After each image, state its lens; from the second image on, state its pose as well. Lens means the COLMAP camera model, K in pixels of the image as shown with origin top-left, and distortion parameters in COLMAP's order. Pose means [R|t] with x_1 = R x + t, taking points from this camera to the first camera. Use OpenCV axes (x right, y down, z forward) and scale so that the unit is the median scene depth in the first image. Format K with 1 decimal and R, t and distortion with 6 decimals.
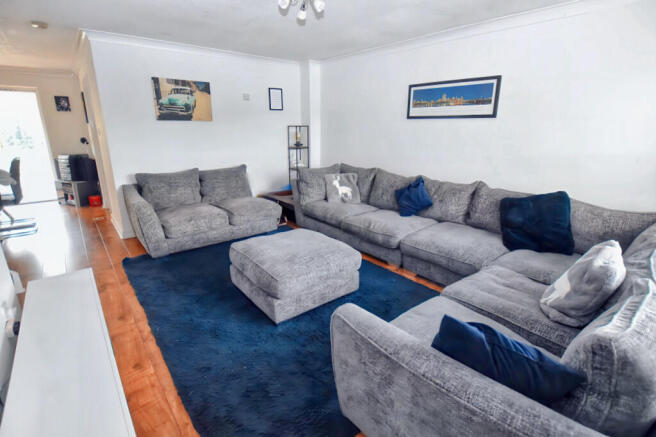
lens RADIAL K [[316.8, 0, 327.7], [0, 316.8, 218.3], [0, 0, 1]] dist [-0.032121, -0.000762]
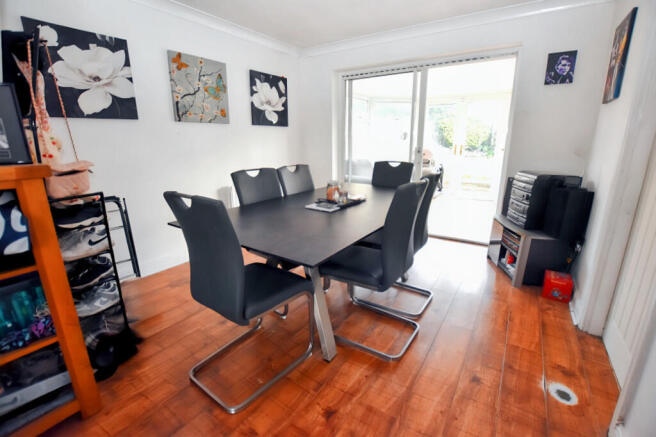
lens RADIAL K [[292.2, 0, 327.4], [0, 292.2, 216.0], [0, 0, 1]] dist [-0.028914, -0.000103]
pose [[0.267026, 0.237690, -0.933917, -0.661218], [-0.256901, 0.951594, 0.168736, -0.179060], [0.928816, 0.194867, 0.315163, 0.766483]]
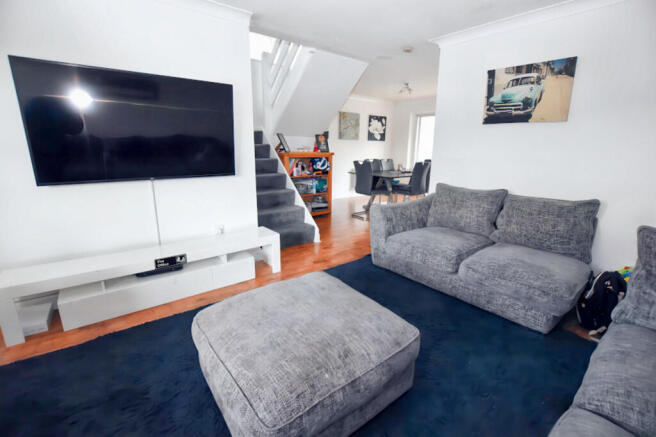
lens RADIAL K [[292.2, 0, 330.8], [0, 292.2, 216.9], [0, 0, 1]] dist [-0.028914, -0.000103]
pose [[-0.025708, 0.231146, -0.972579, 0.235061], [-0.282345, 0.931611, 0.228872, -0.141953], [0.958968, 0.280487, 0.041313, 0.623259]]
